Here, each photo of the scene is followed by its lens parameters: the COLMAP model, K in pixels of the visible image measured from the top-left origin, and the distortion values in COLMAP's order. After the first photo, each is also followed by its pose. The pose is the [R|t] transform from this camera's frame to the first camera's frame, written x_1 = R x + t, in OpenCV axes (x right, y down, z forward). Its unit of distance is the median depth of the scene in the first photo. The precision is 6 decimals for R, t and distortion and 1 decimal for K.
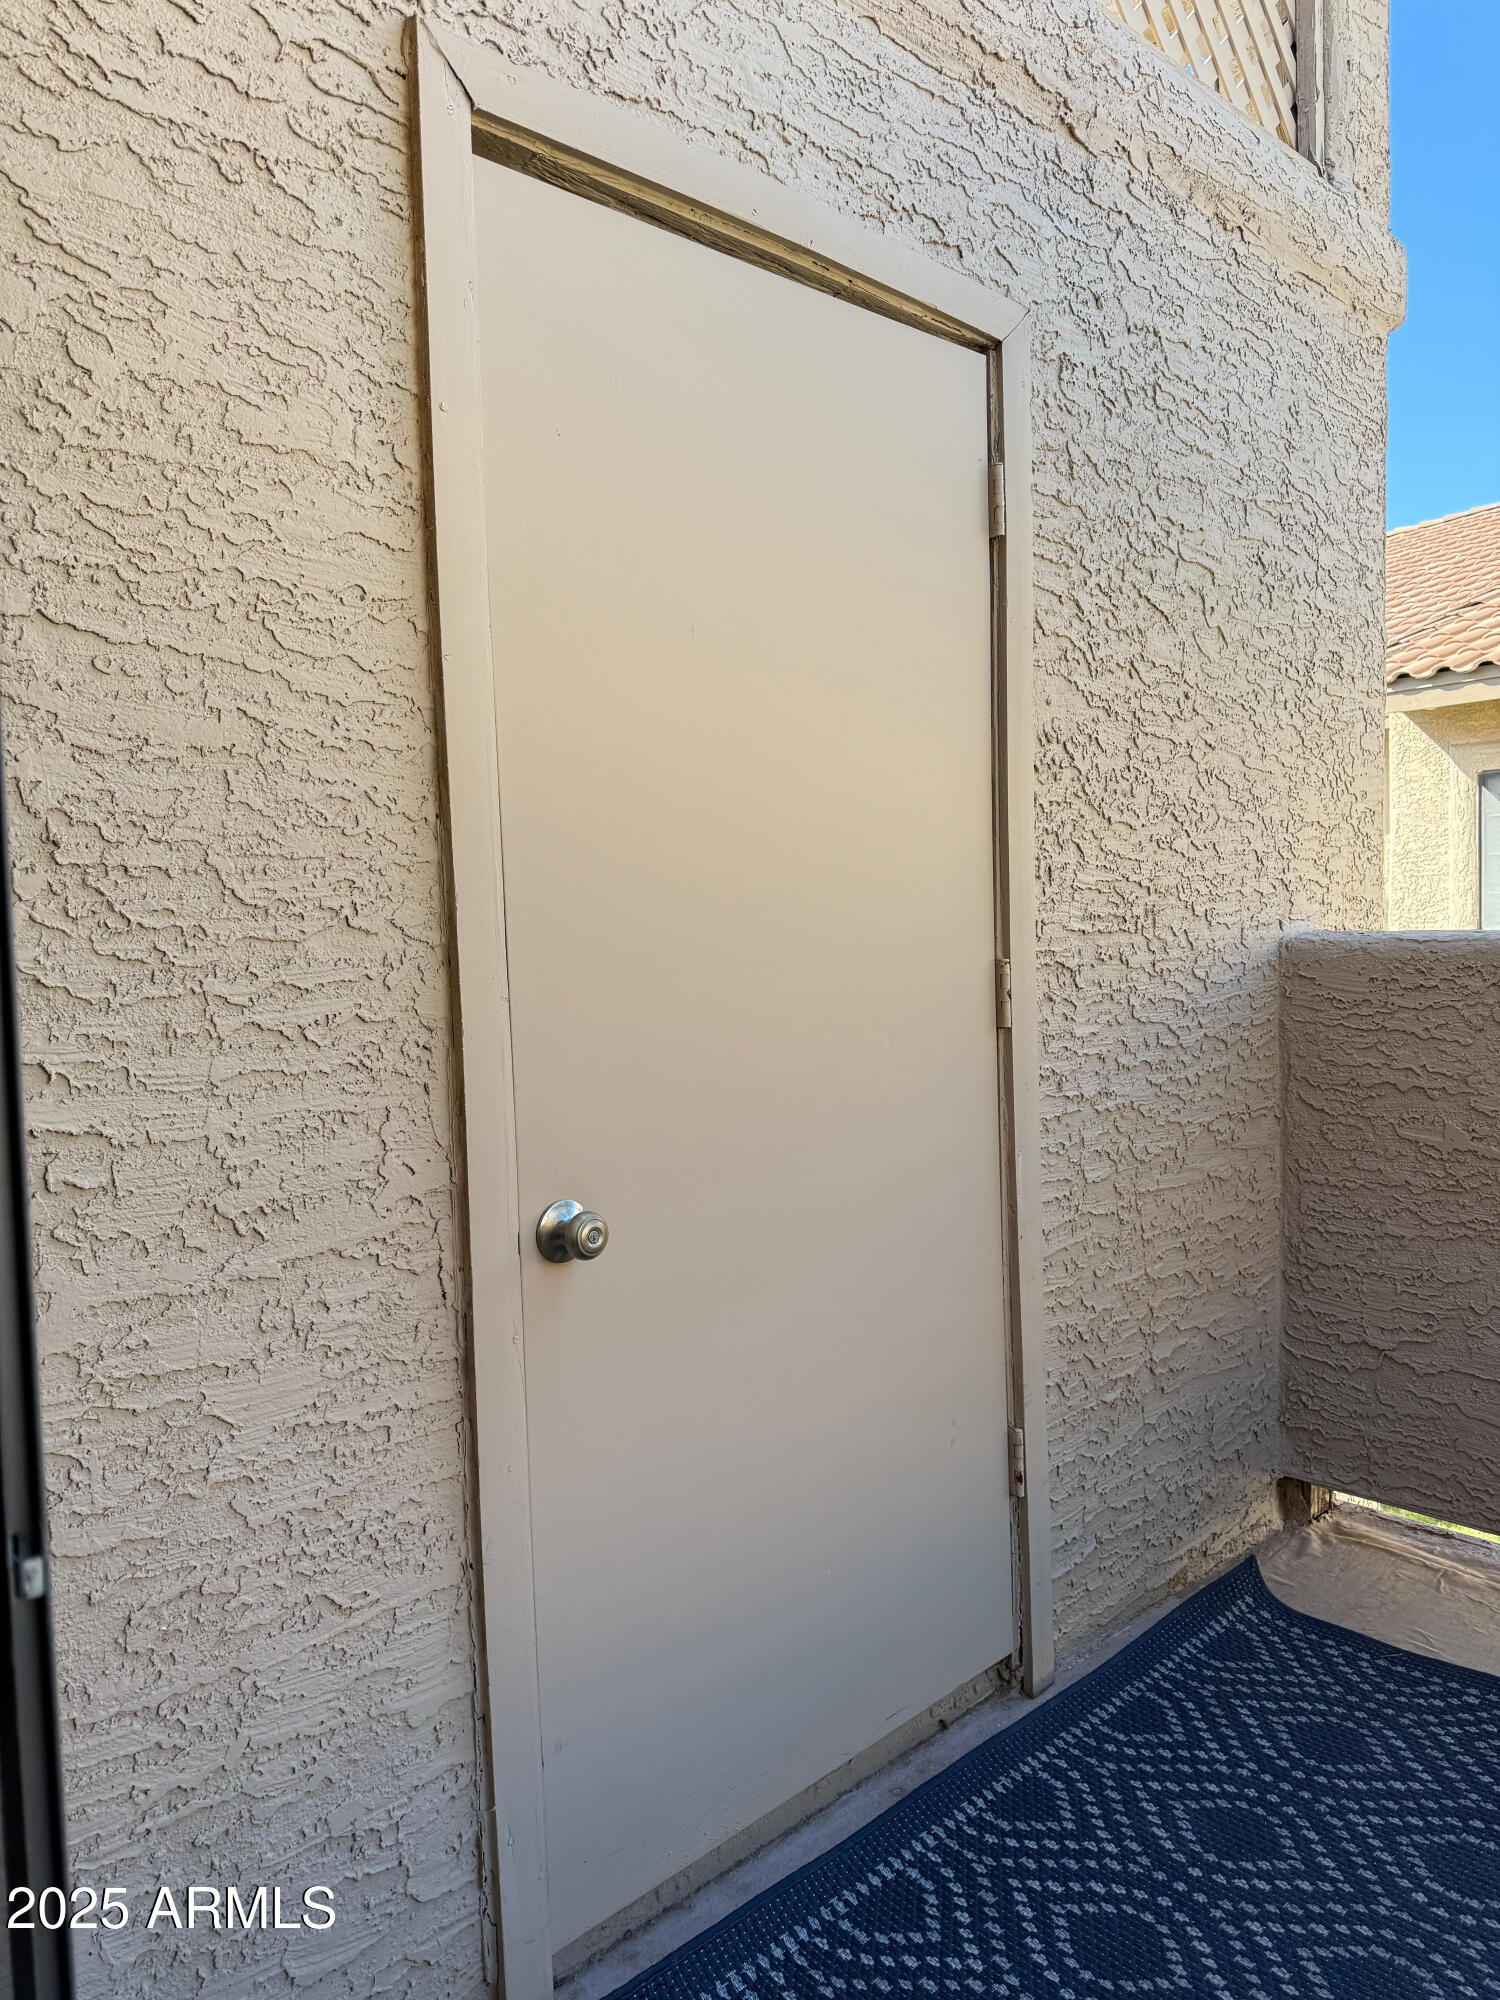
lens RADIAL K [[1408.5, 0, 752.2], [0, 1408.5, 1002.3], [0, 0, 1]] dist [0.037484, -0.036360]
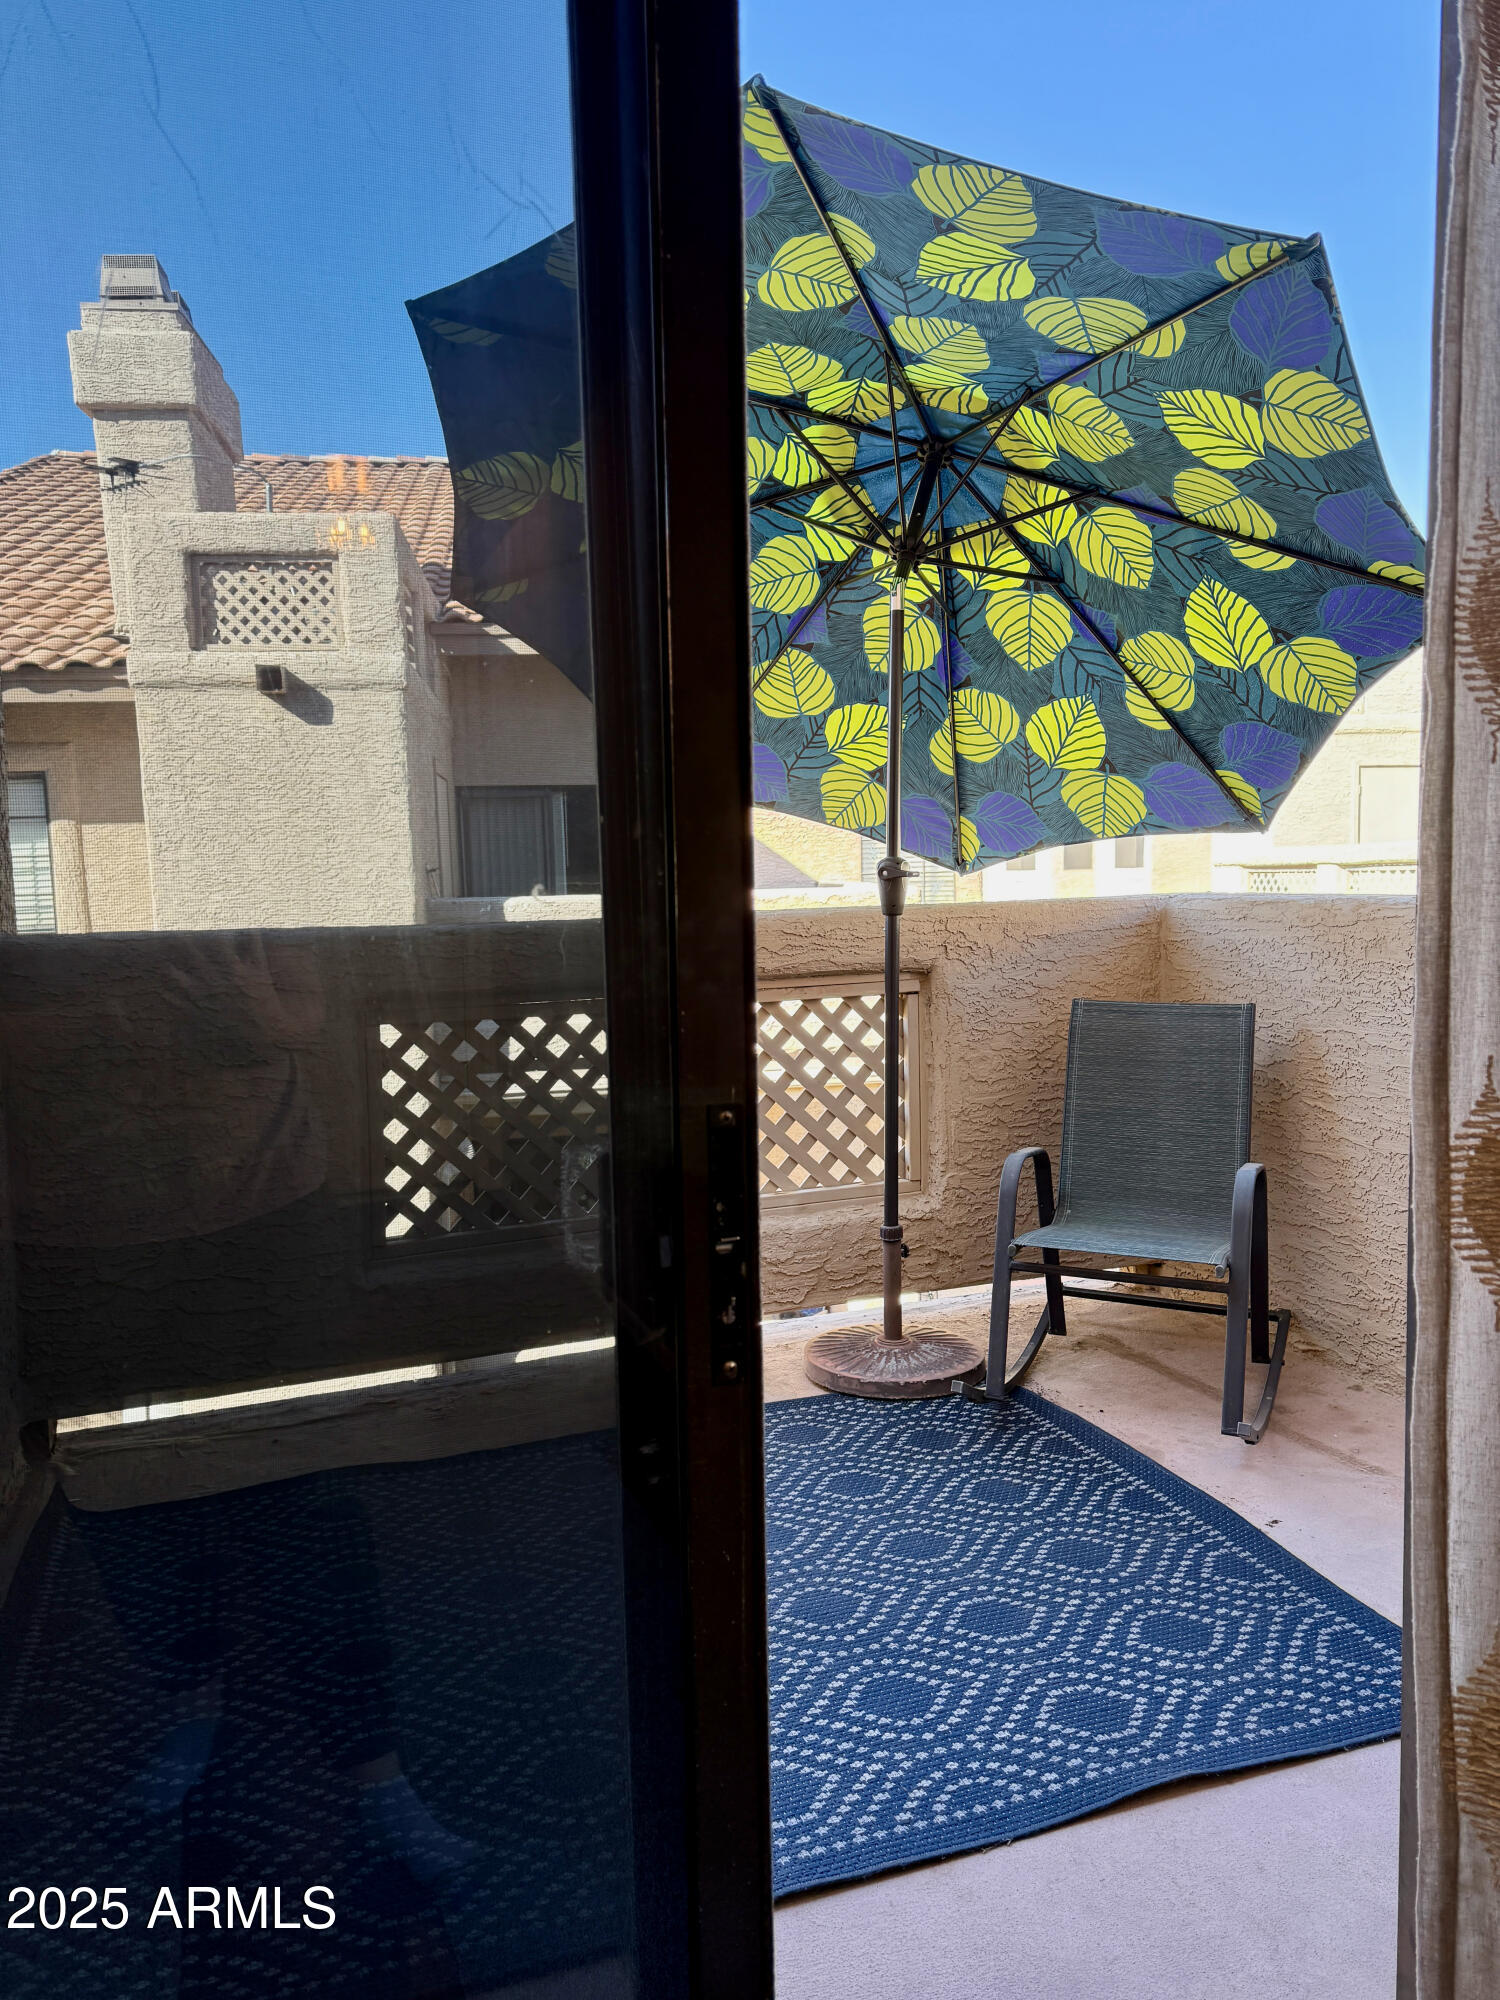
lens RADIAL K [[1408.5, 0, 757.2], [0, 1408.5, 1003.4], [0, 0, 1]] dist [0.037484, -0.036360]
pose [[0.407857, -0.066610, 0.910613, -0.539735], [0.069471, 0.996708, 0.041792, -0.001711], [-0.910399, 0.046216, 0.411142, 0.007972]]
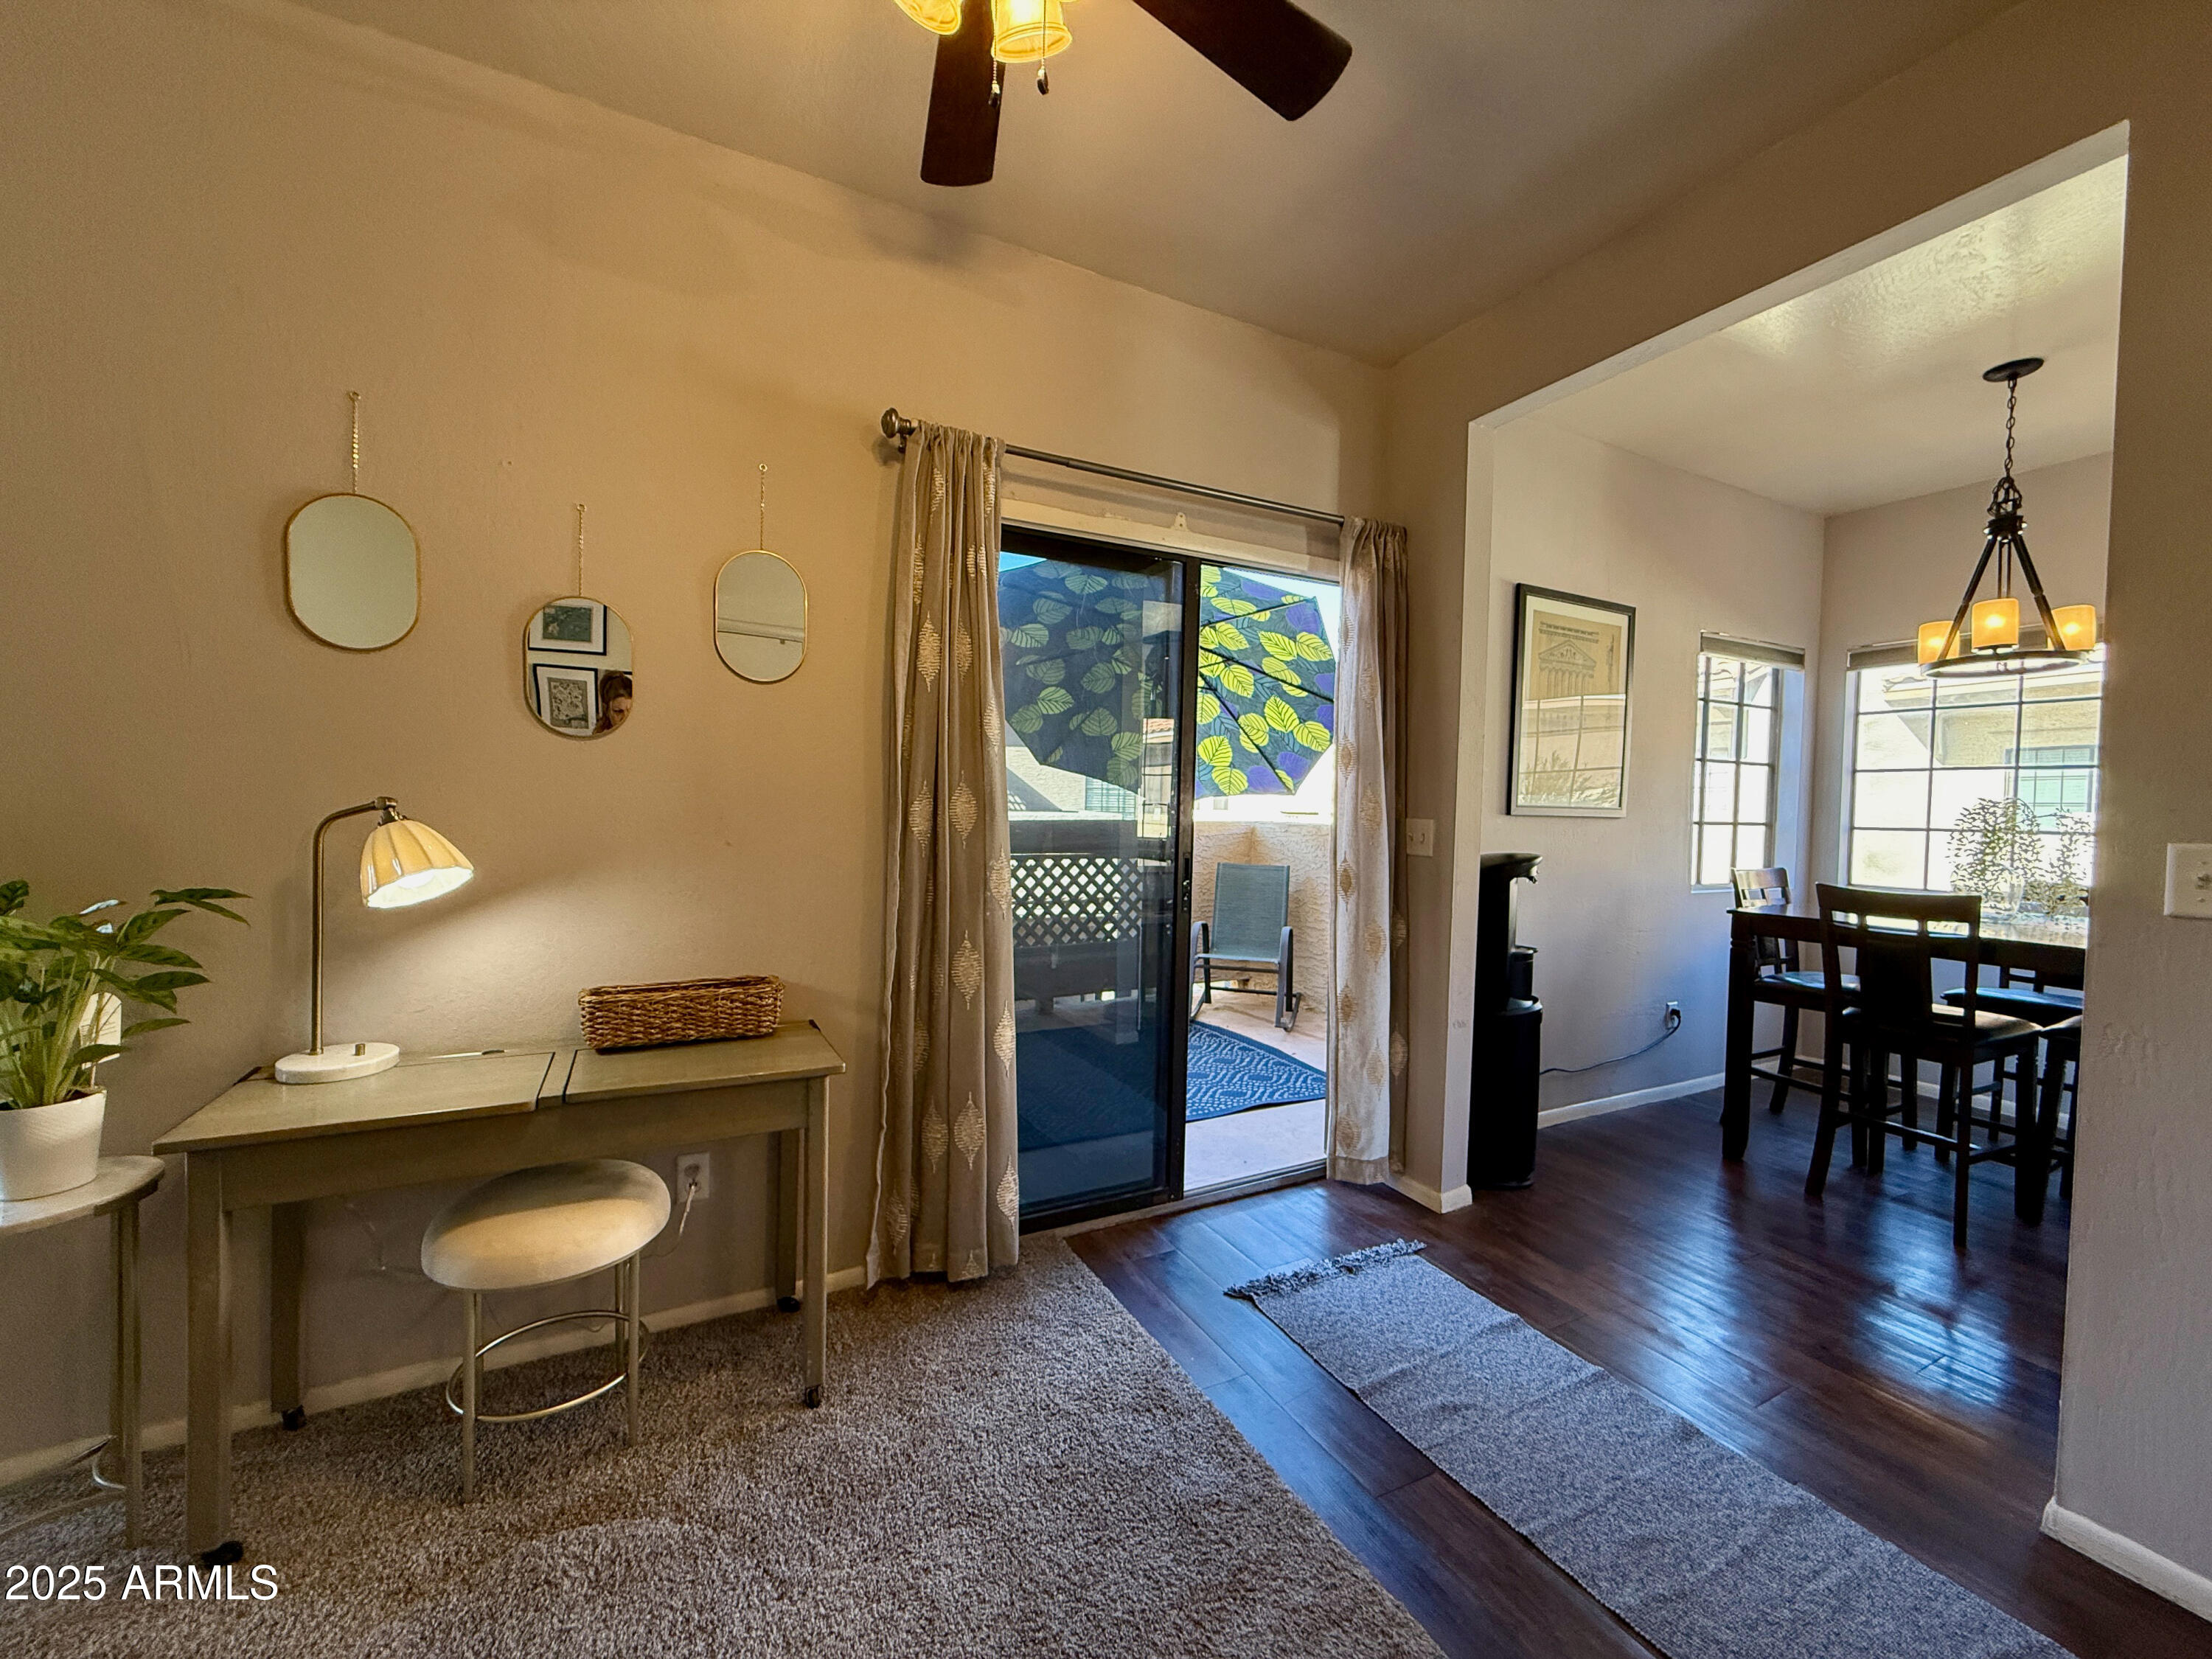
lens RADIAL K [[876.3, 0, 1118.9], [0, 876.3, 829.6], [0, 0, 1]] dist [-0.005753, 0.002081]
pose [[0.268282, 0.007984, 0.963307, -1.428887], [0.032835, 0.999309, -0.017427, 0.034429], [-0.962781, 0.036305, 0.267835, -0.052255]]
